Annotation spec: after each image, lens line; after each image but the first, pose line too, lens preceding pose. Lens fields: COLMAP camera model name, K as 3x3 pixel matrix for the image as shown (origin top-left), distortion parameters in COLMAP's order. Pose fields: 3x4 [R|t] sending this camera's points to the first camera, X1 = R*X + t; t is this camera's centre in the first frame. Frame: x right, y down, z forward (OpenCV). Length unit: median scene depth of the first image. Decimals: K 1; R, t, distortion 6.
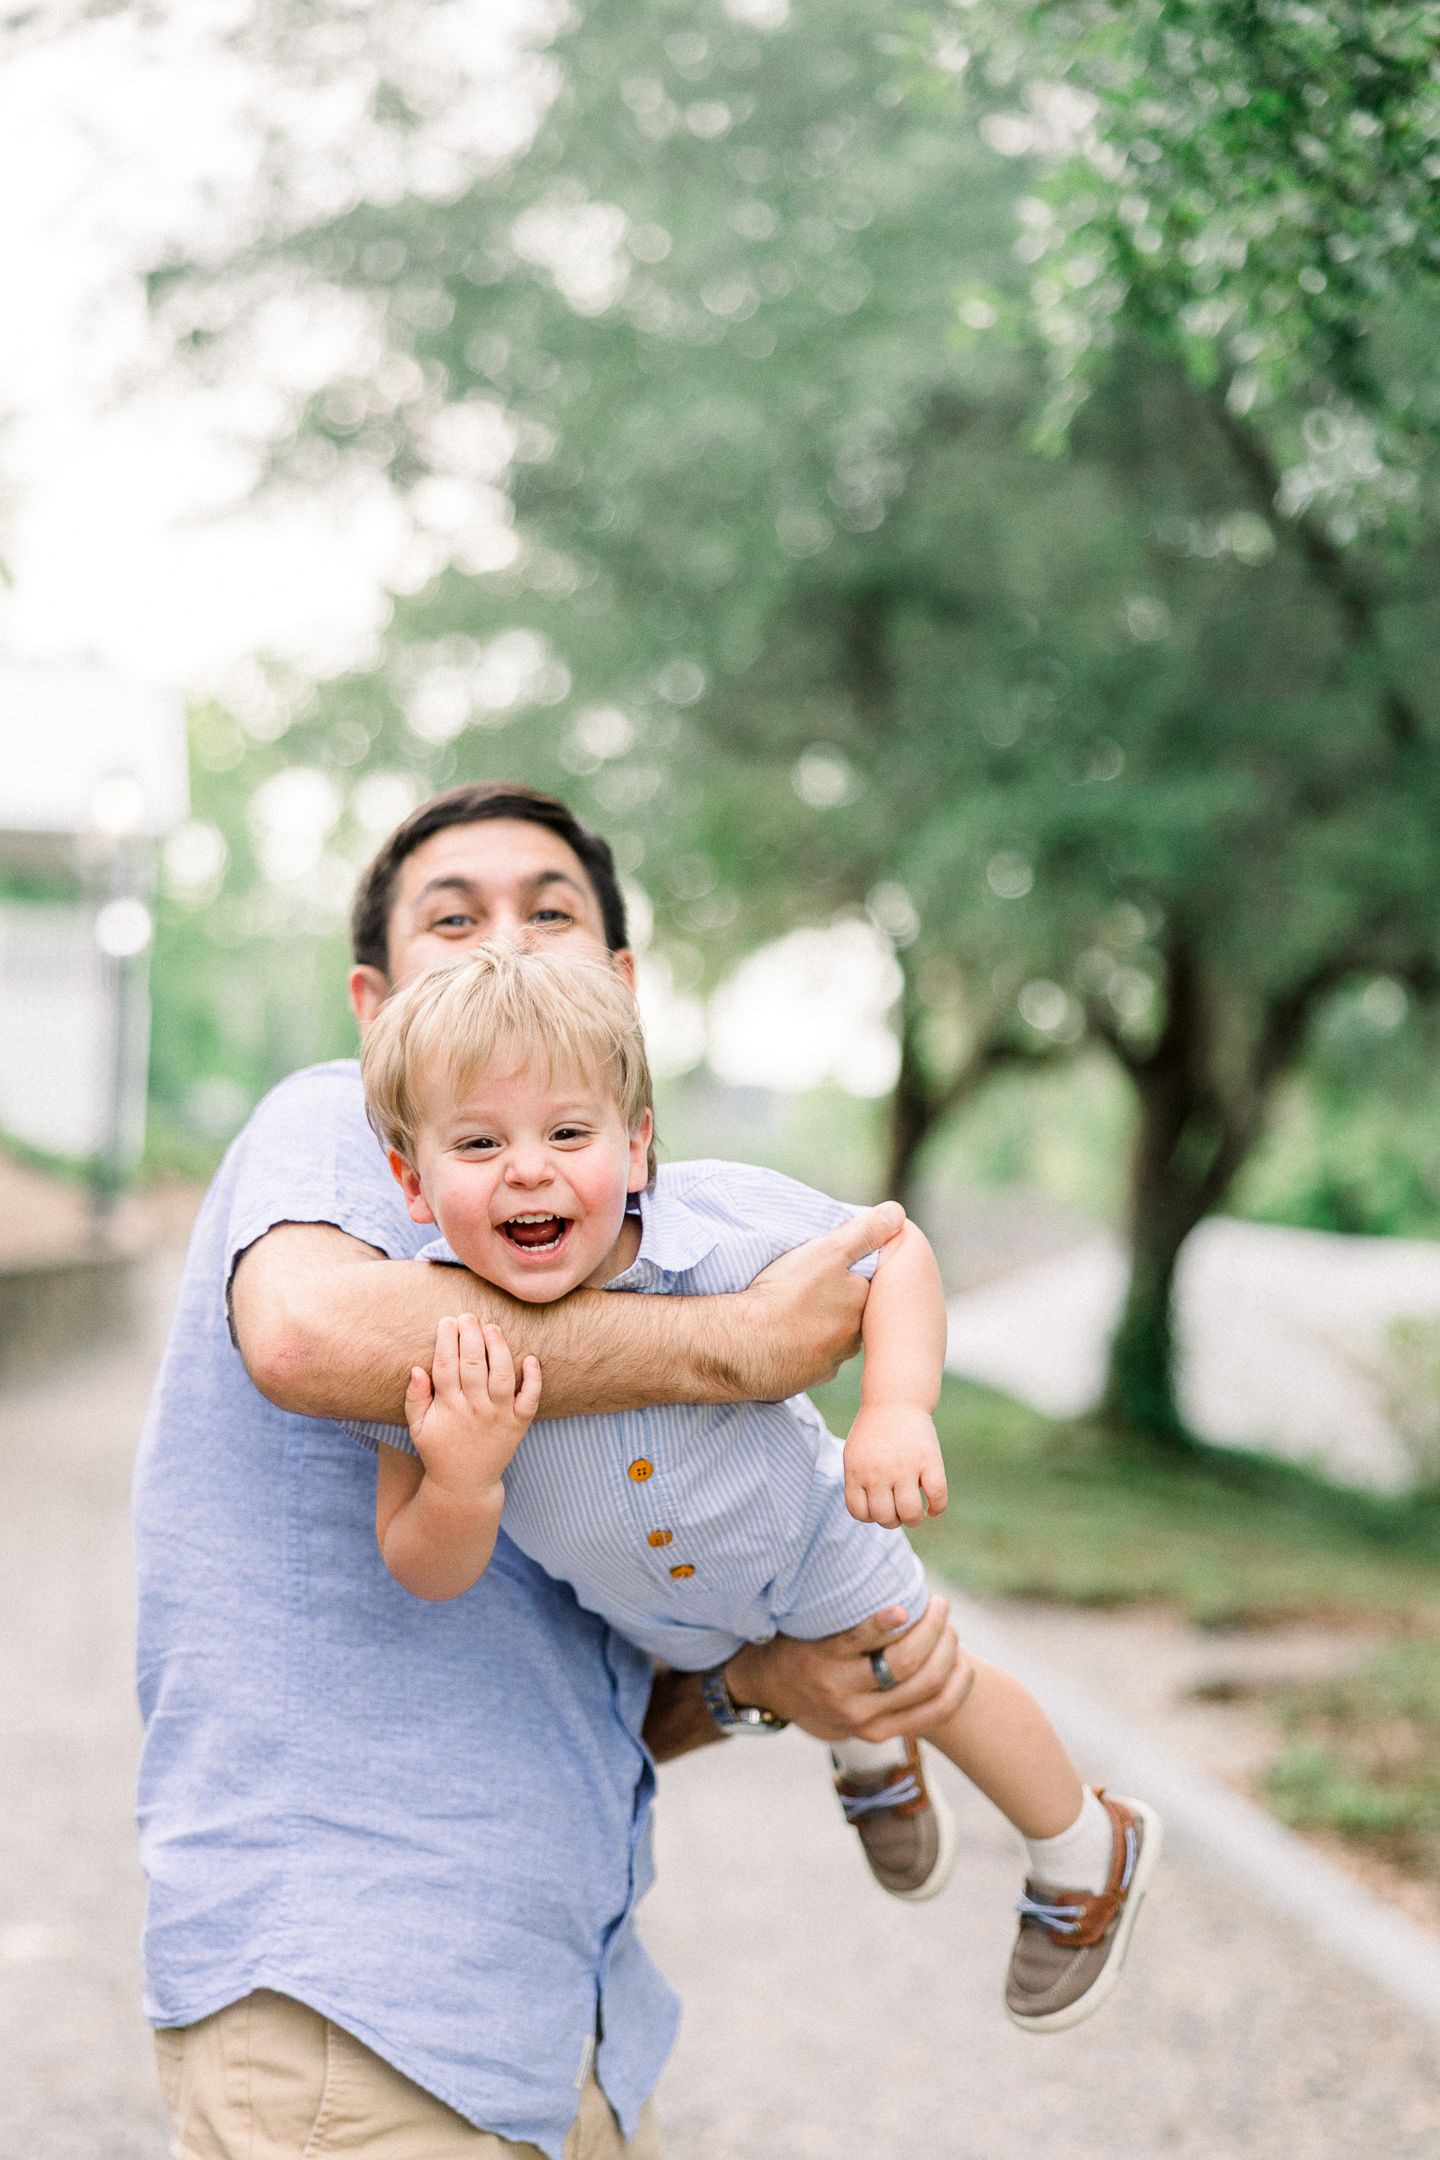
lens RADIAL K [[4330.4, 0, 720.0], [0, 4330.4, 1080.0], [0, 0, 1]] dist [0.043401, 0.083065]
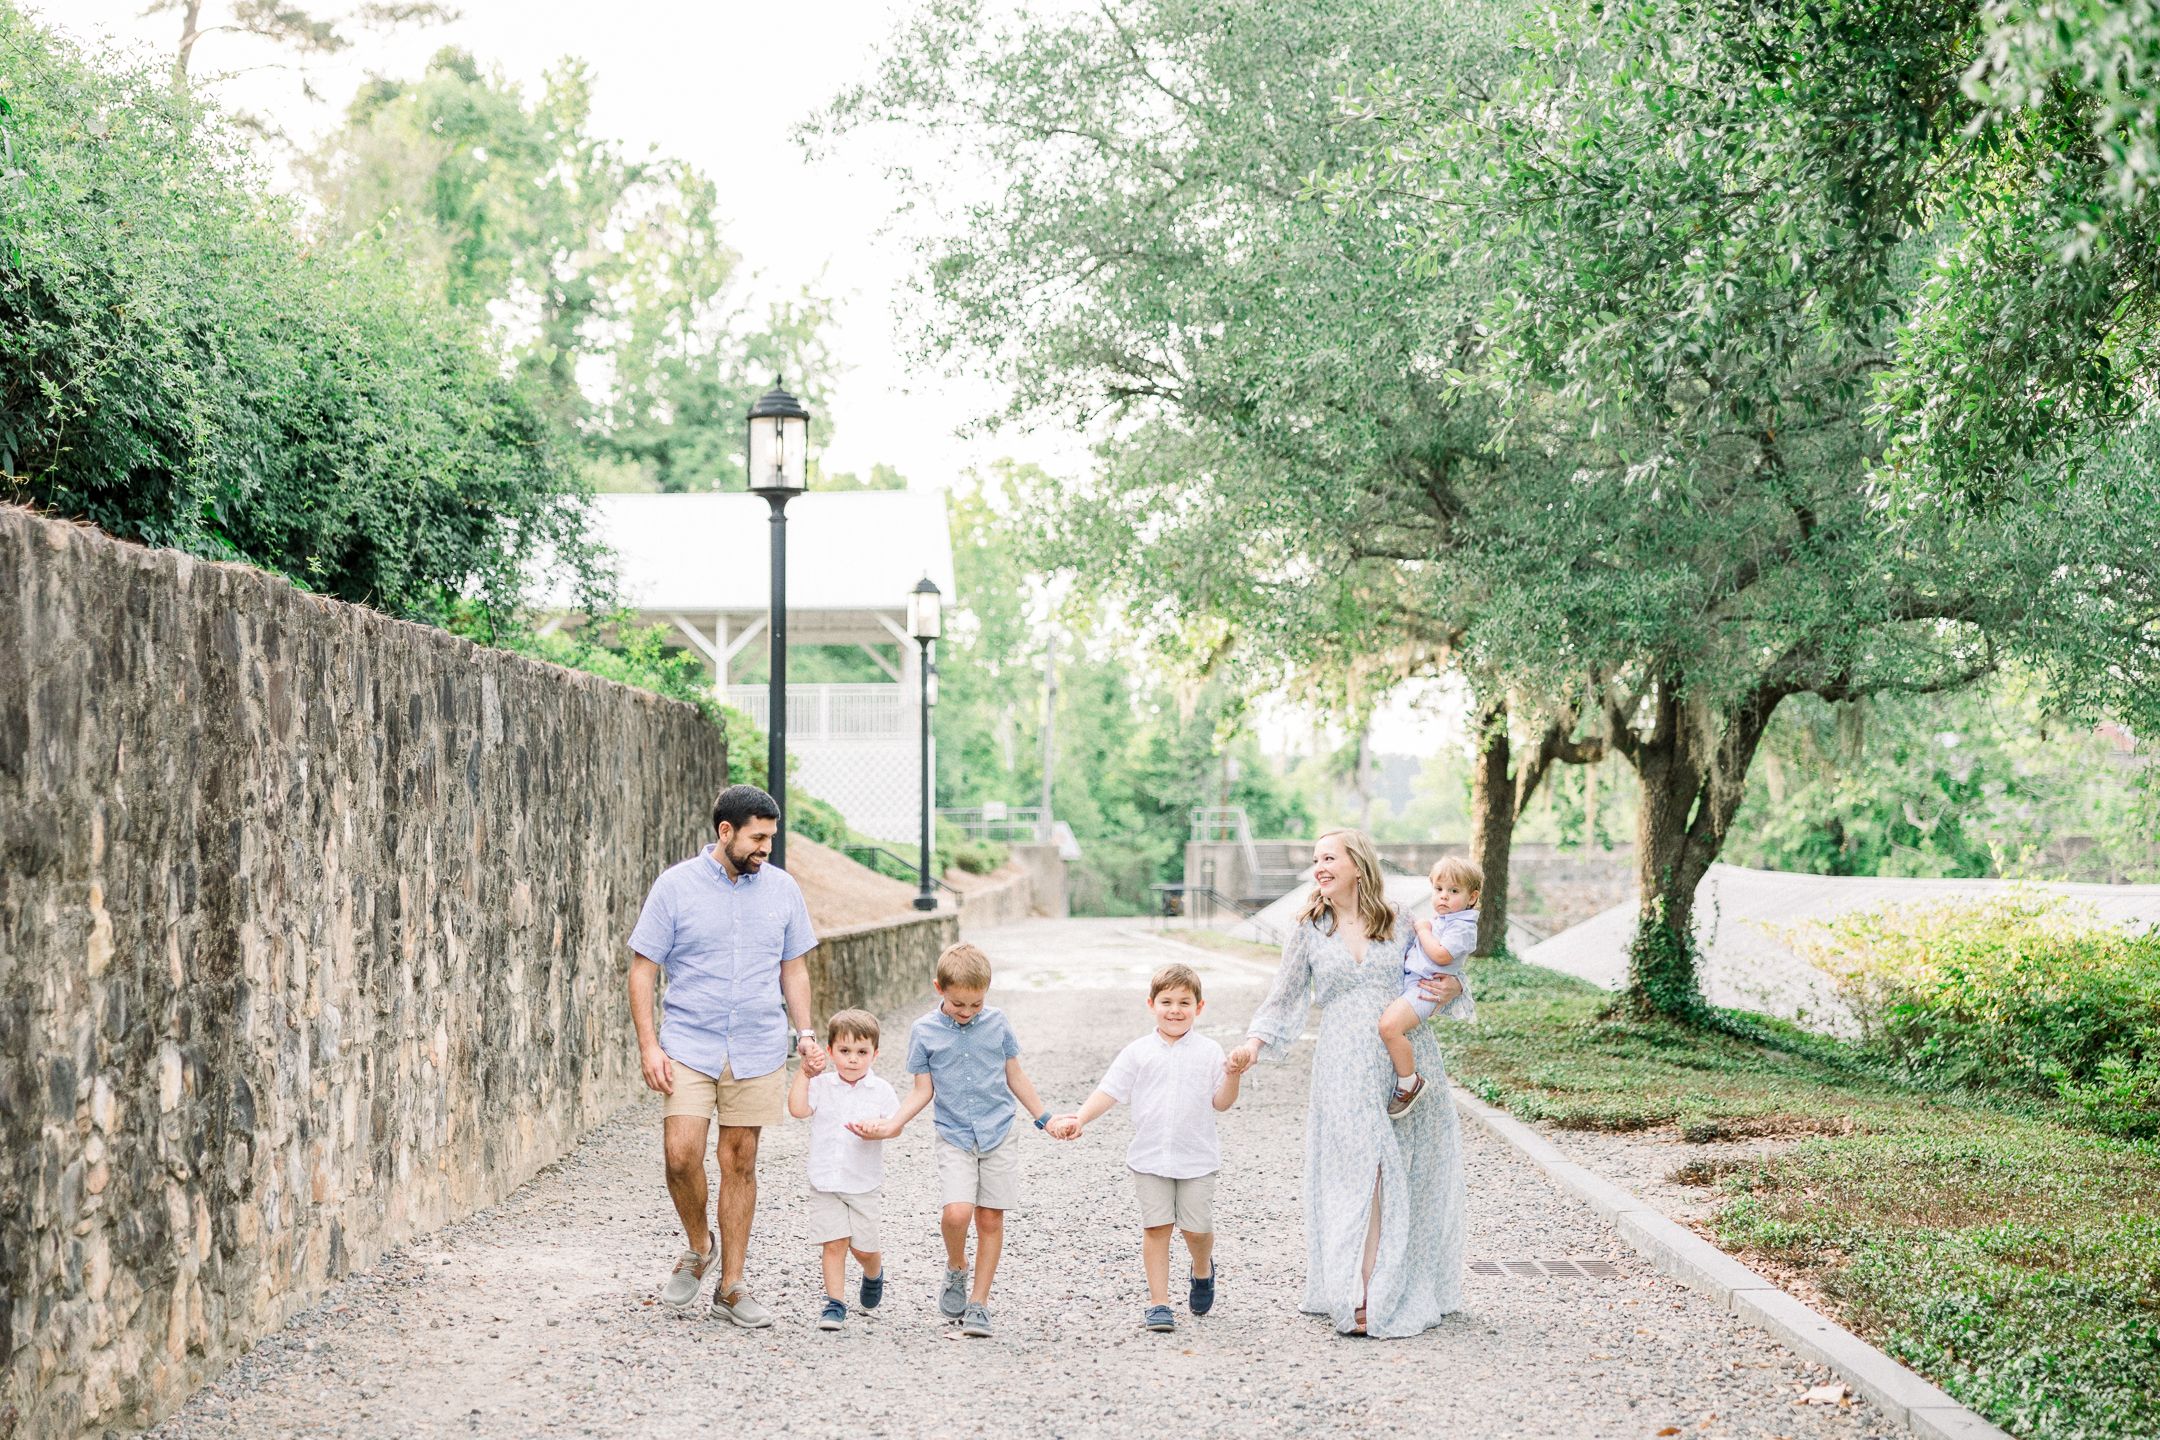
lens RADIAL K [[3515.6, 0, 1078.0], [0, 3515.6, 617.3], [0, 0, 1]] dist [0.022422, 0.031107]
pose [[0.995125, -0.059094, -0.078952, 0.003308], [0.056048, 0.997616, -0.040257, -0.013730], [0.081143, 0.035636, 0.996065, -0.190979]]
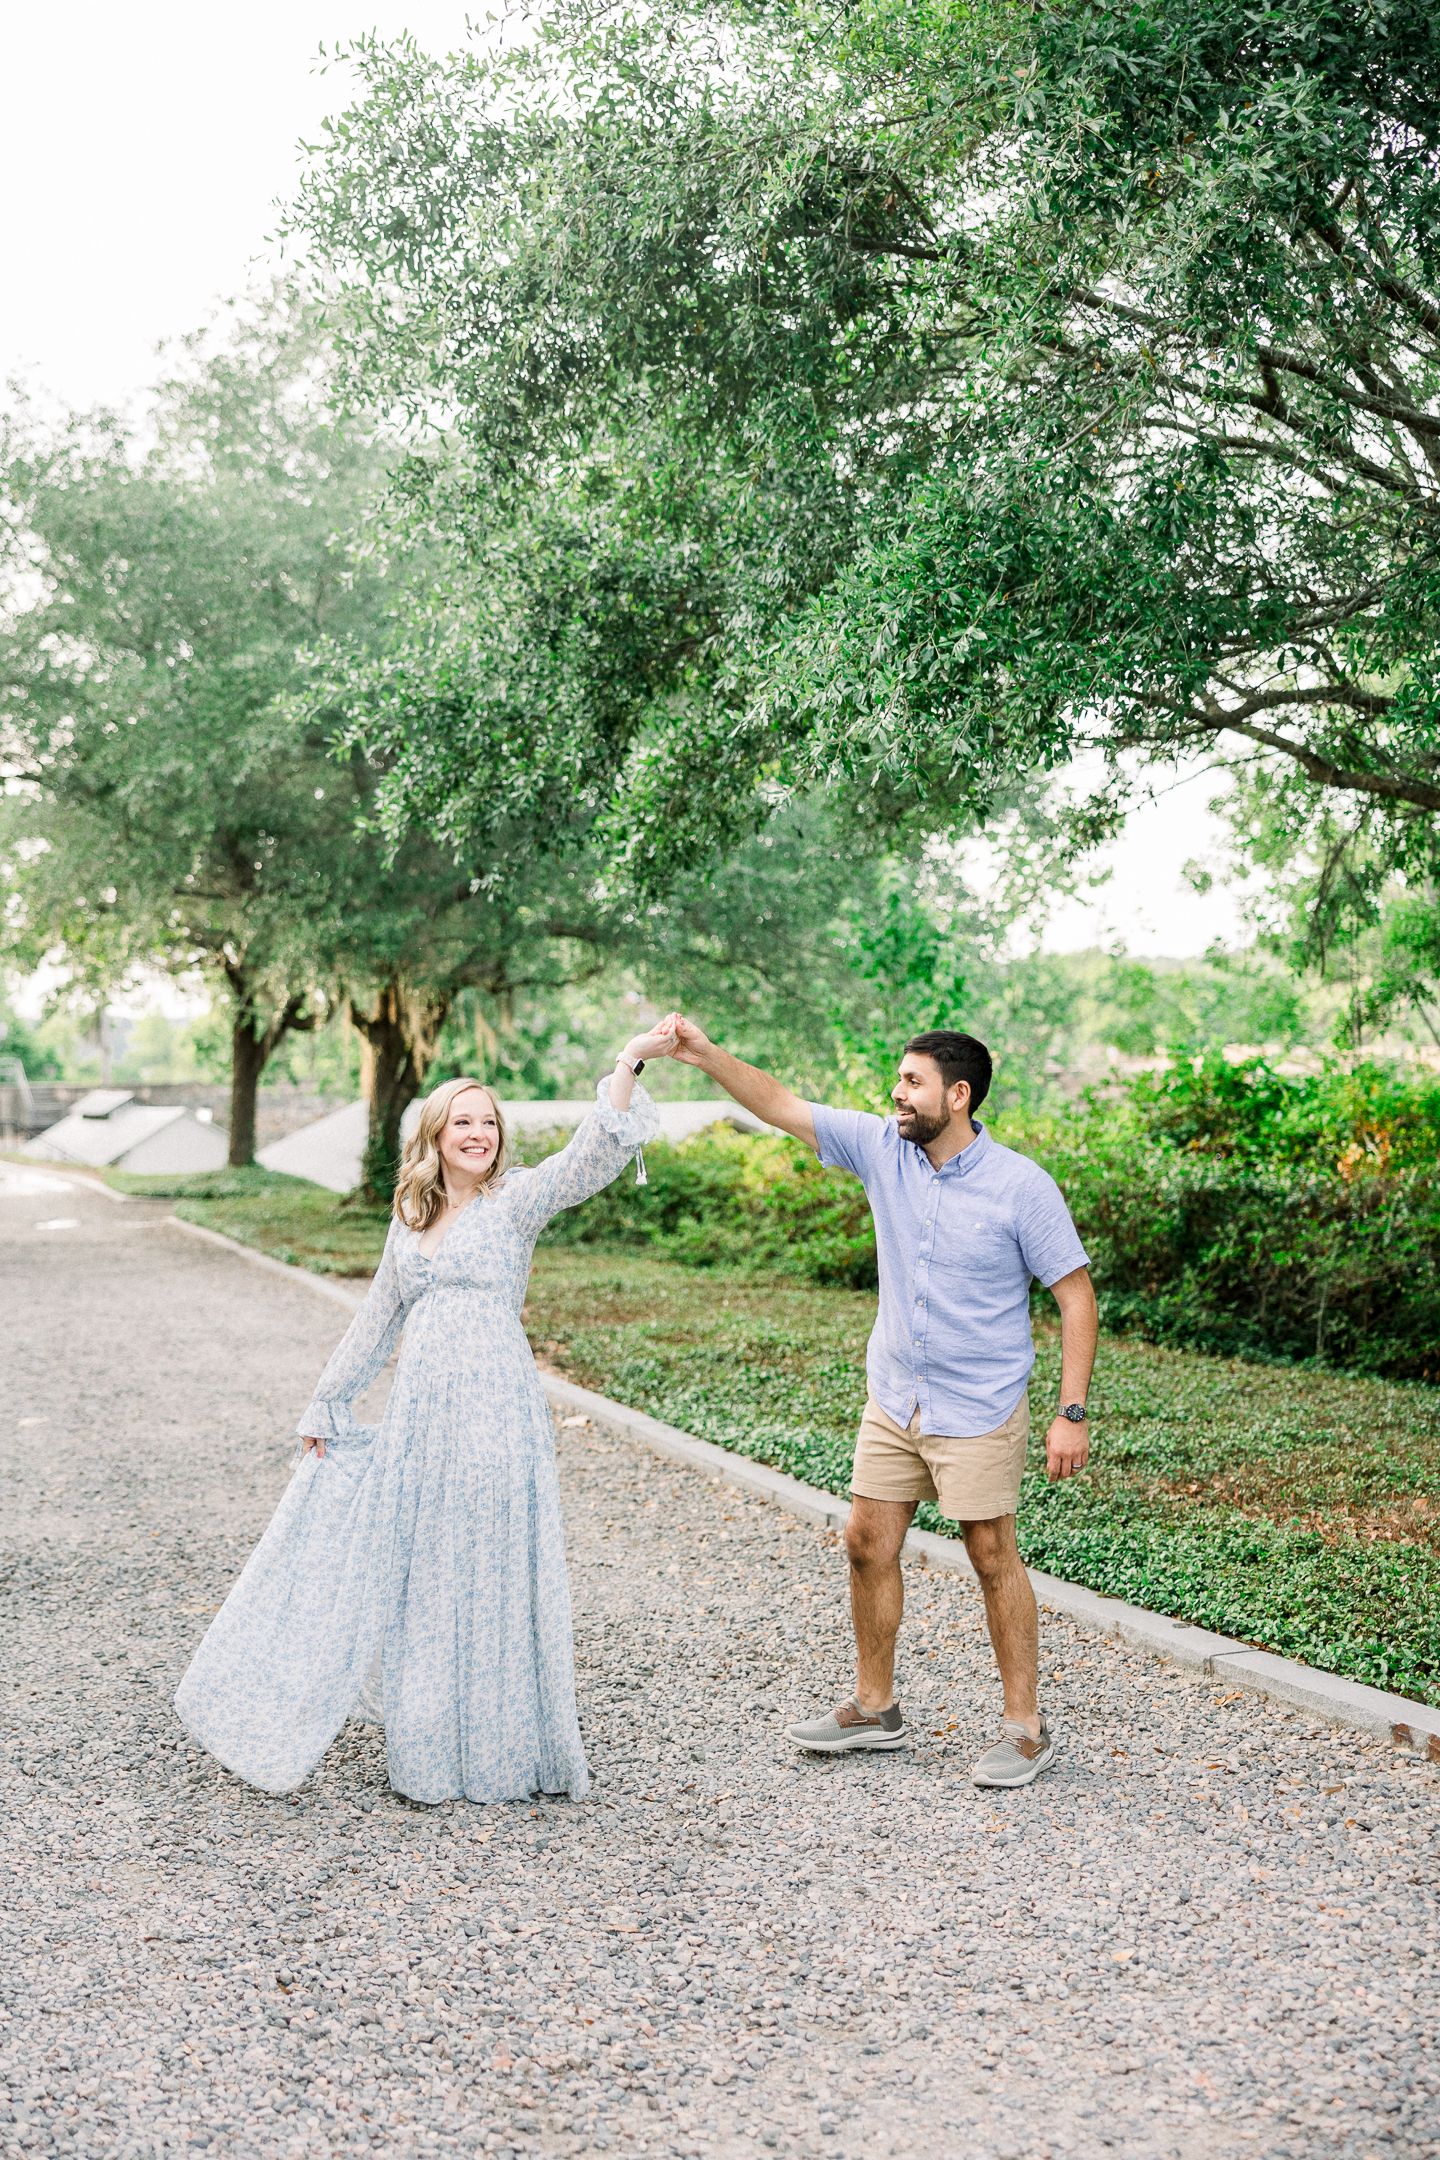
lens RADIAL K [[2636.2, 0, 720.0], [0, 2636.2, 1080.0], [0, 0, 1]] dist [0.005037, 0.000184]
pose [[0.965024, -0.073845, 0.251545, -0.069277], [0.063699, 0.996802, 0.048253, -0.031870], [-0.254304, -0.030542, 0.966642, -0.325030]]
